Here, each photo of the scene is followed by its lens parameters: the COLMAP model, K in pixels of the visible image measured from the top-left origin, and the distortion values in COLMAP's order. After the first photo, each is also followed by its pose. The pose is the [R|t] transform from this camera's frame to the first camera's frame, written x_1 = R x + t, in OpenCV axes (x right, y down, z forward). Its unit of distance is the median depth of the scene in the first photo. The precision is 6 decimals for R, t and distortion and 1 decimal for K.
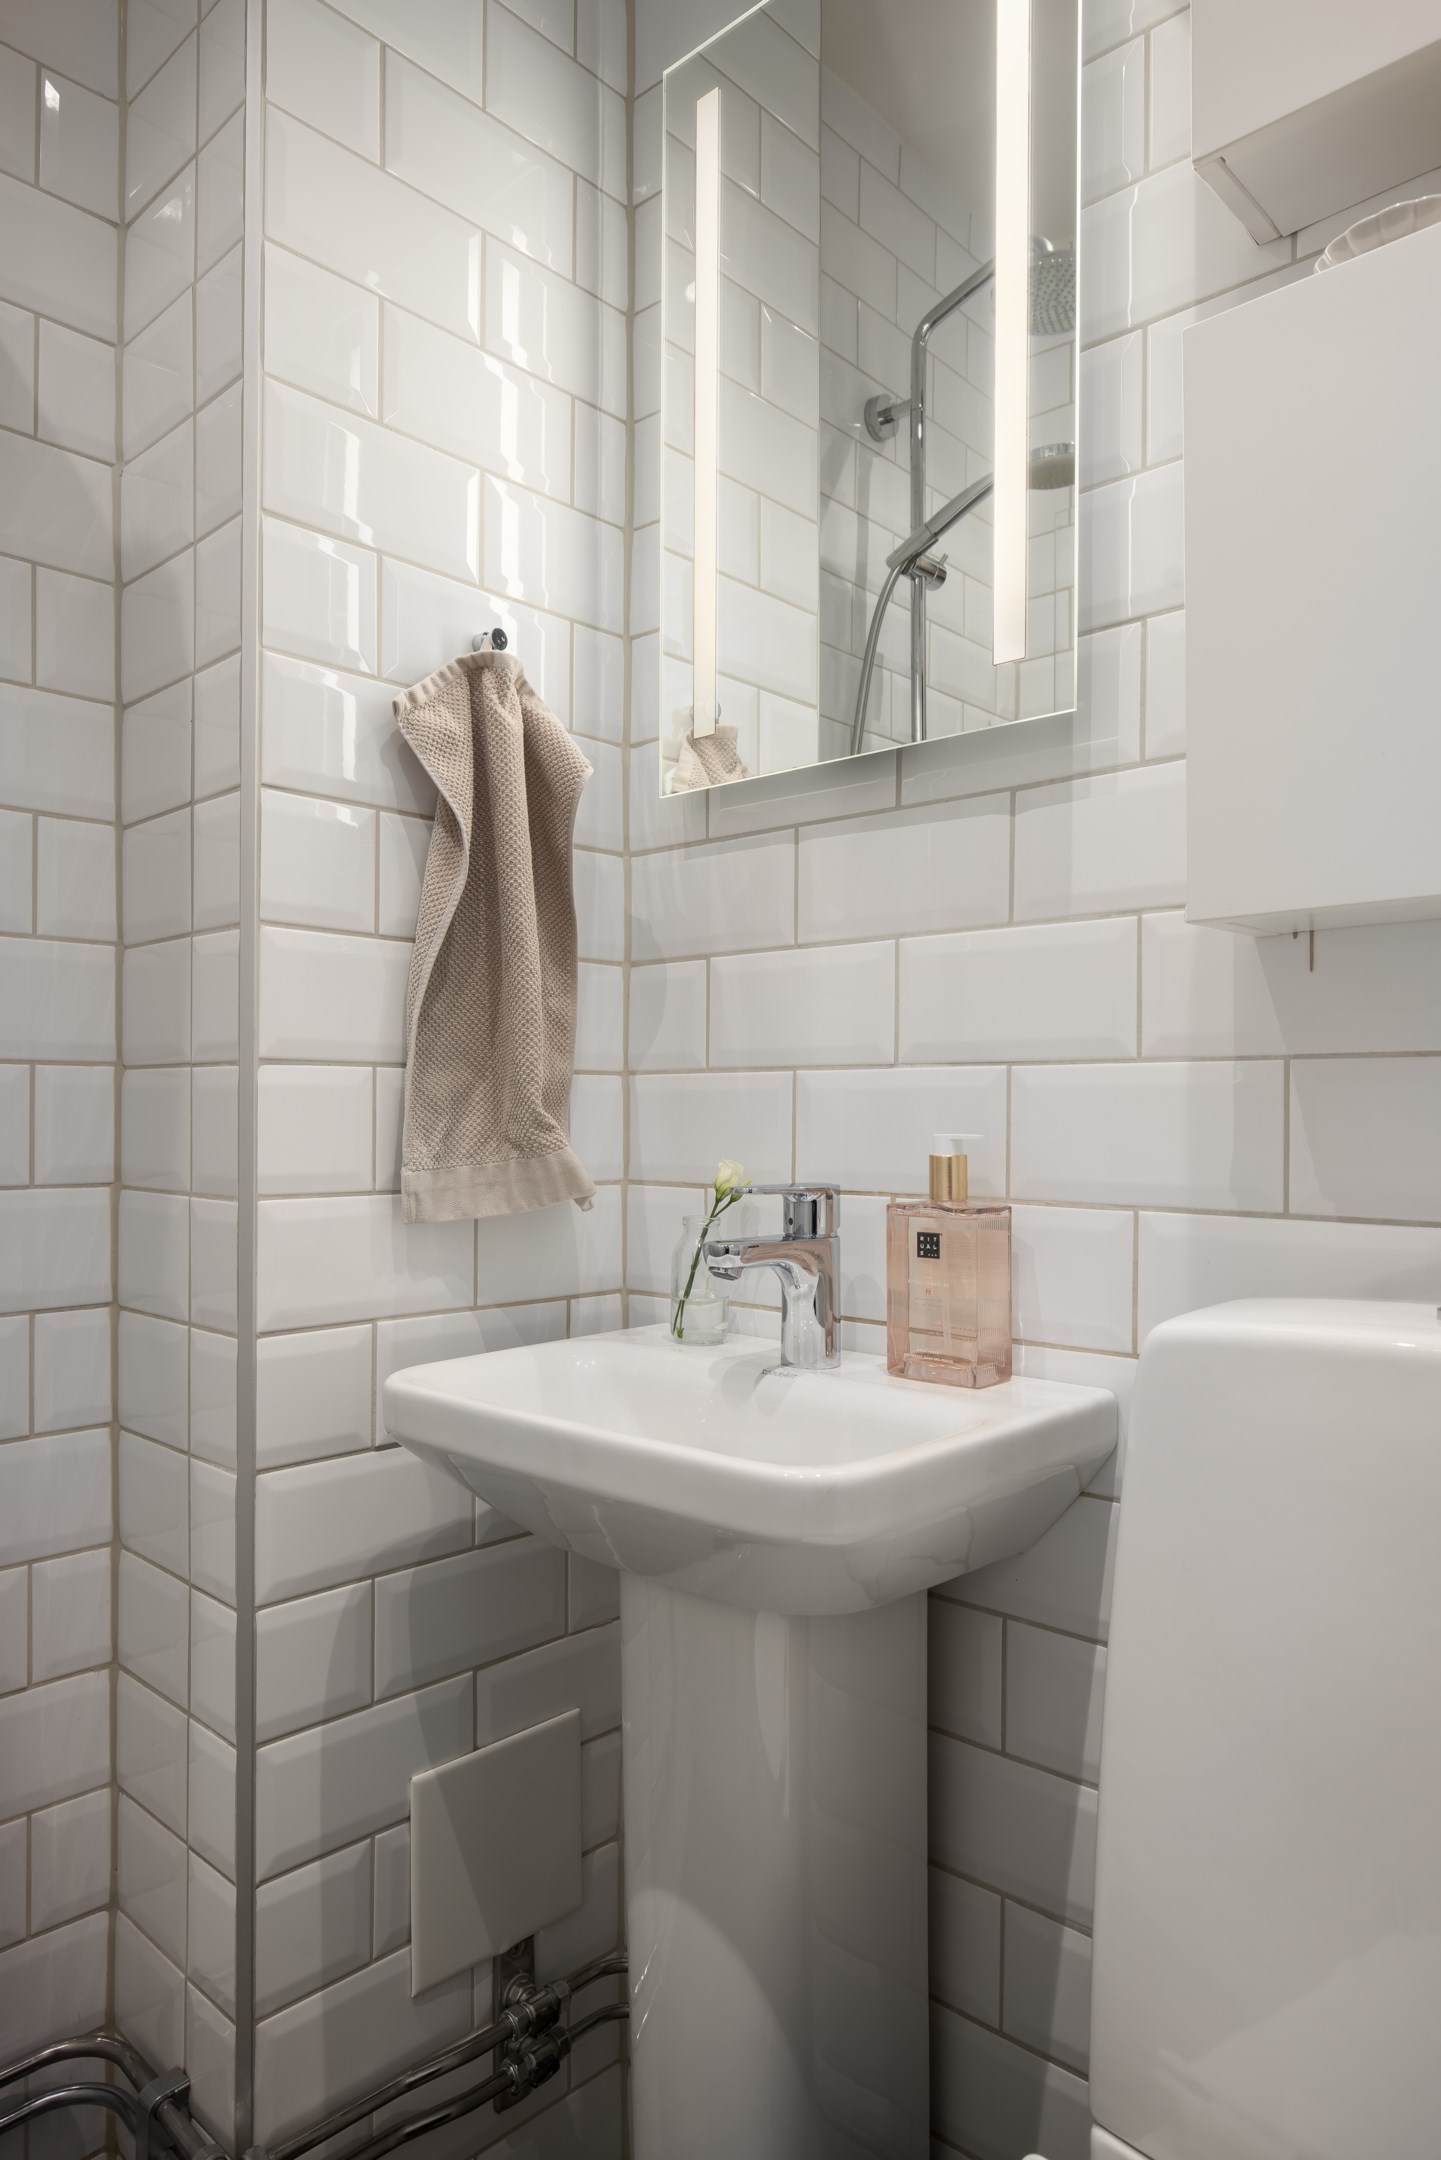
lens RADIAL K [[1361.8, 0, 709.1], [0, 1361.8, 1117.9], [0, 0, 1]] dist [0.000794, -0.000012]
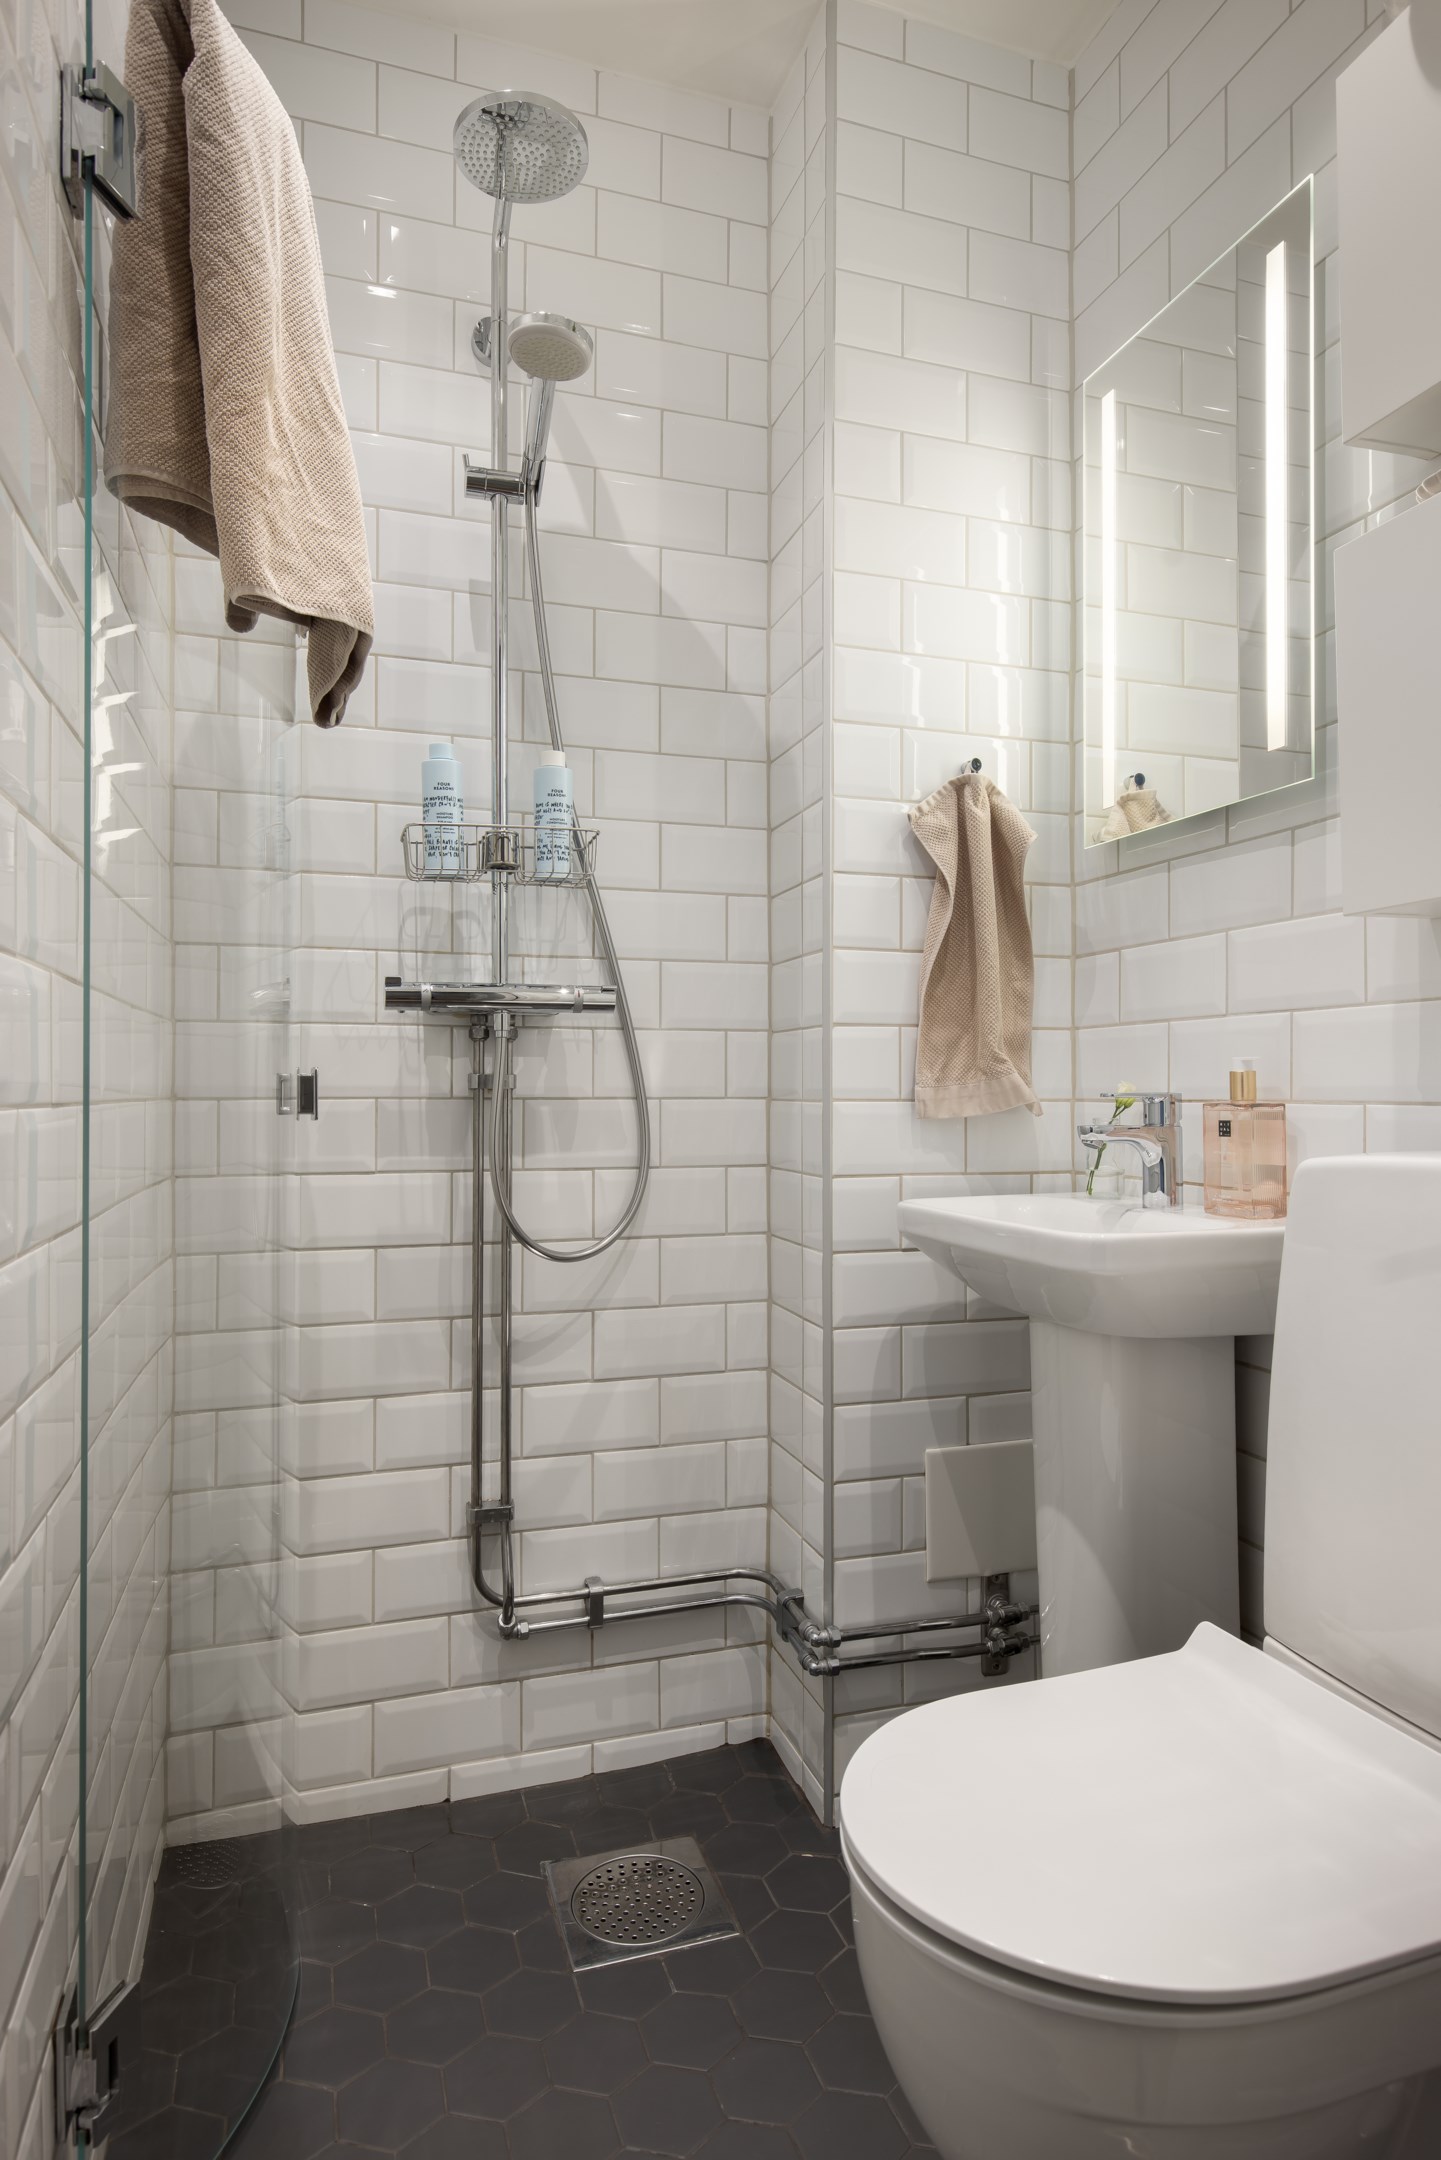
lens RADIAL K [[1179.1, 0, 718.0], [0, 1179.1, 1080.2], [0, 0, 1]] dist [0.005858, -0.000896]
pose [[0.875689, -0.008008, -0.482810, 0.265783], [0.003409, 0.999940, -0.010401, 0.043584], [0.482864, 0.007462, 0.875664, -0.404622]]
